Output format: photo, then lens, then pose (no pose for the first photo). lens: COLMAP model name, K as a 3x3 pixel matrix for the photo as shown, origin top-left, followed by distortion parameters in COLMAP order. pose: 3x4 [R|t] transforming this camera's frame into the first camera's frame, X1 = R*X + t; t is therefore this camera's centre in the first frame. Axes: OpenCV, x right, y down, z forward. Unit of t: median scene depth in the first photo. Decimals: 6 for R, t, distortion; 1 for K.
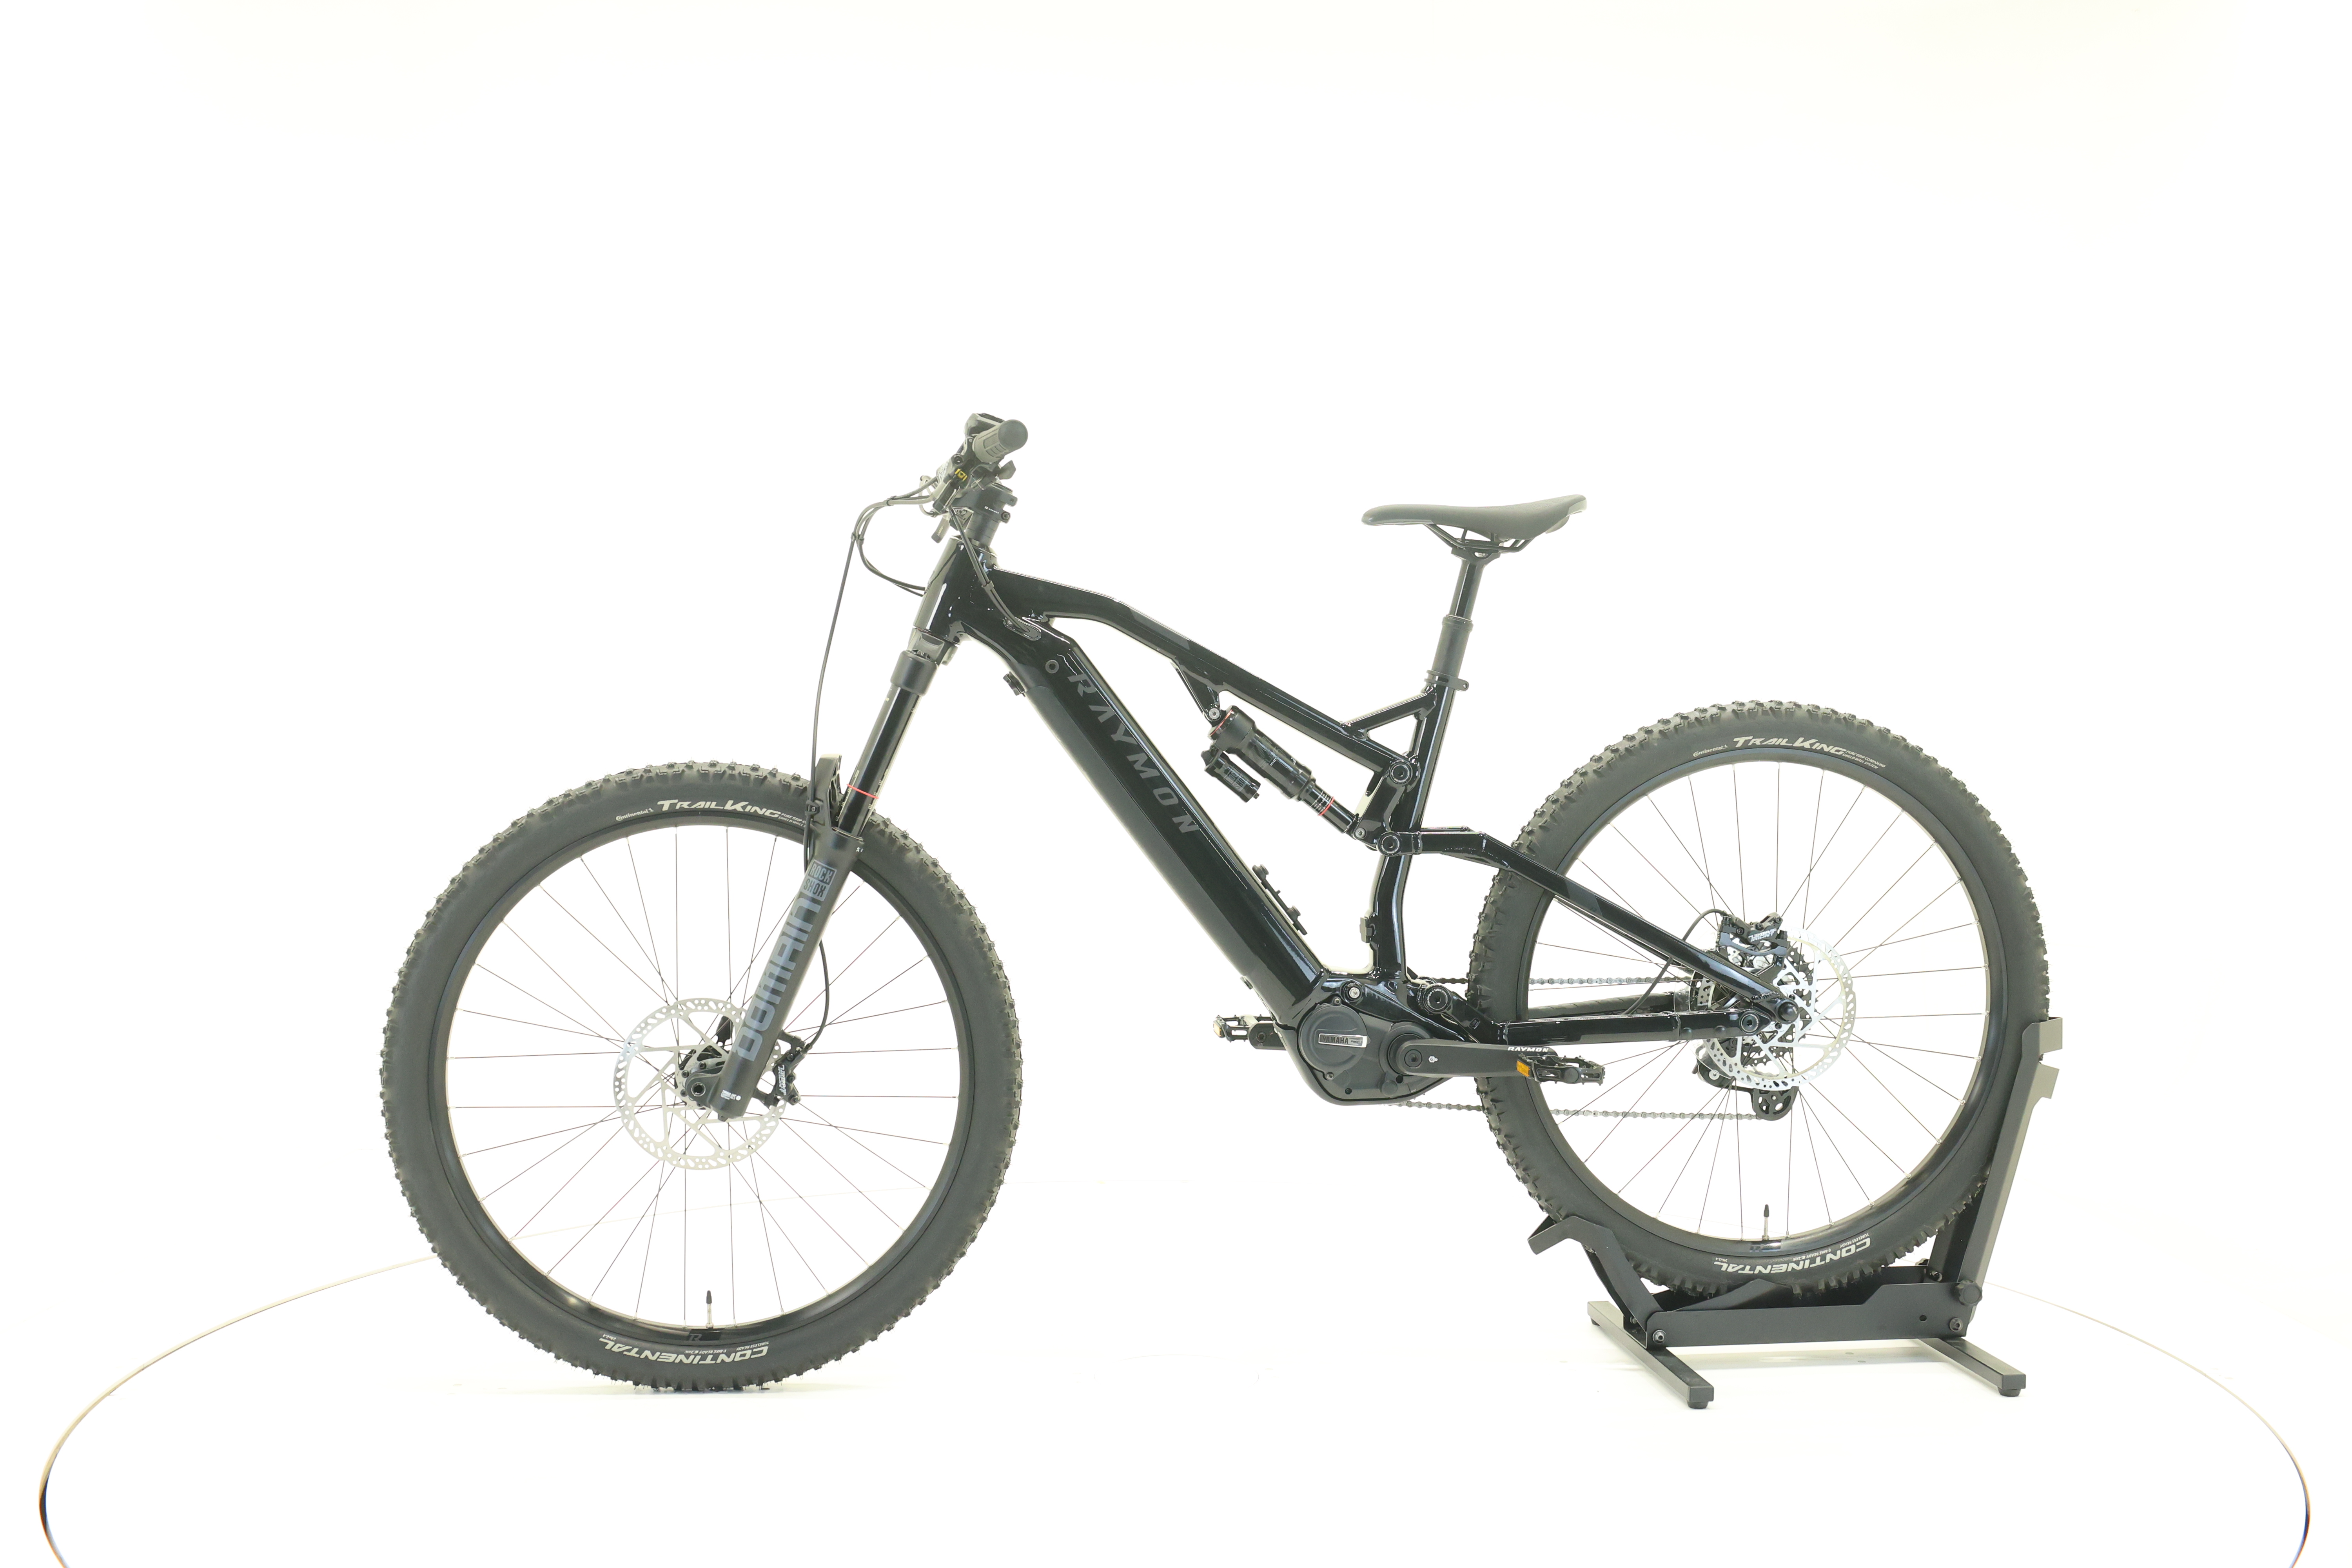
lens RADIAL K [[2579.7, 0, 1180.4], [0, 2579.7, 783.7], [0, 0, 1]] dist [0.018271, 0.000000]
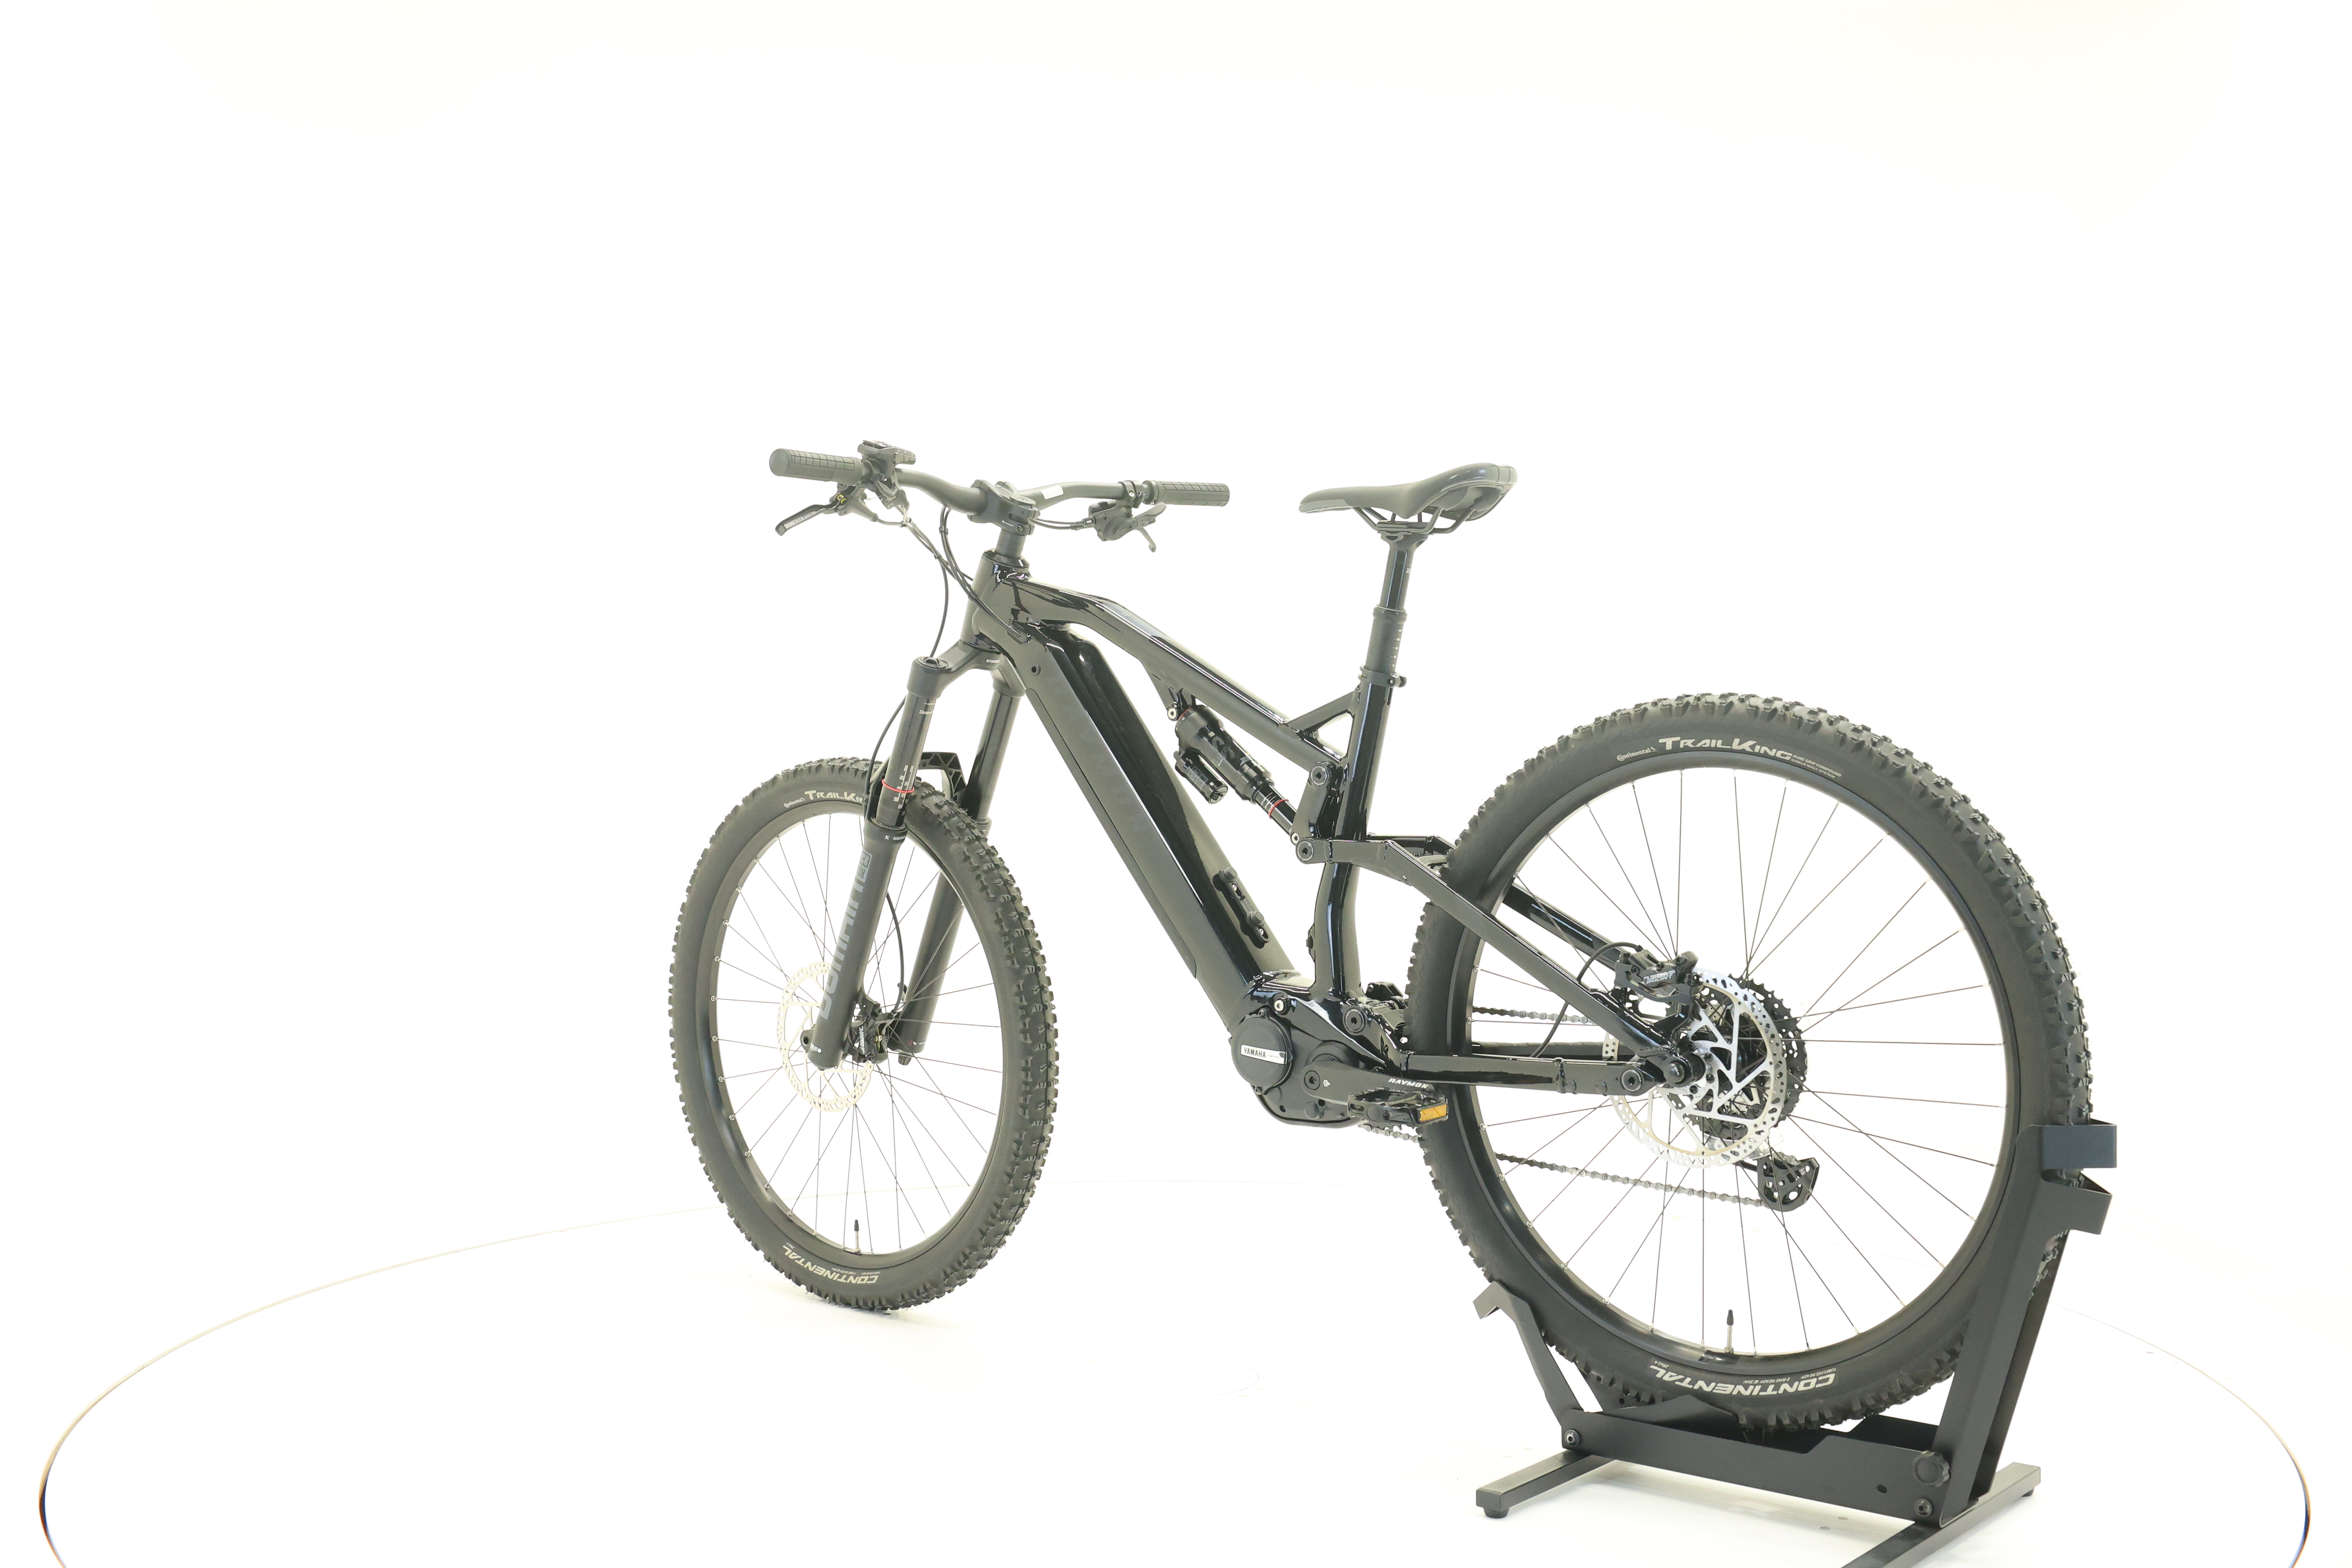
lens RADIAL K [[2579.7, 0, 1171.8], [0, 2579.7, 764.9], [0, 0, 1]] dist [0.018271, 0.000000]
pose [[0.661519, 0.007453, -0.749892, 0.743475], [-0.020802, 0.999748, -0.008415, 0.001091], [0.749640, 0.021166, 0.661507, 0.332234]]
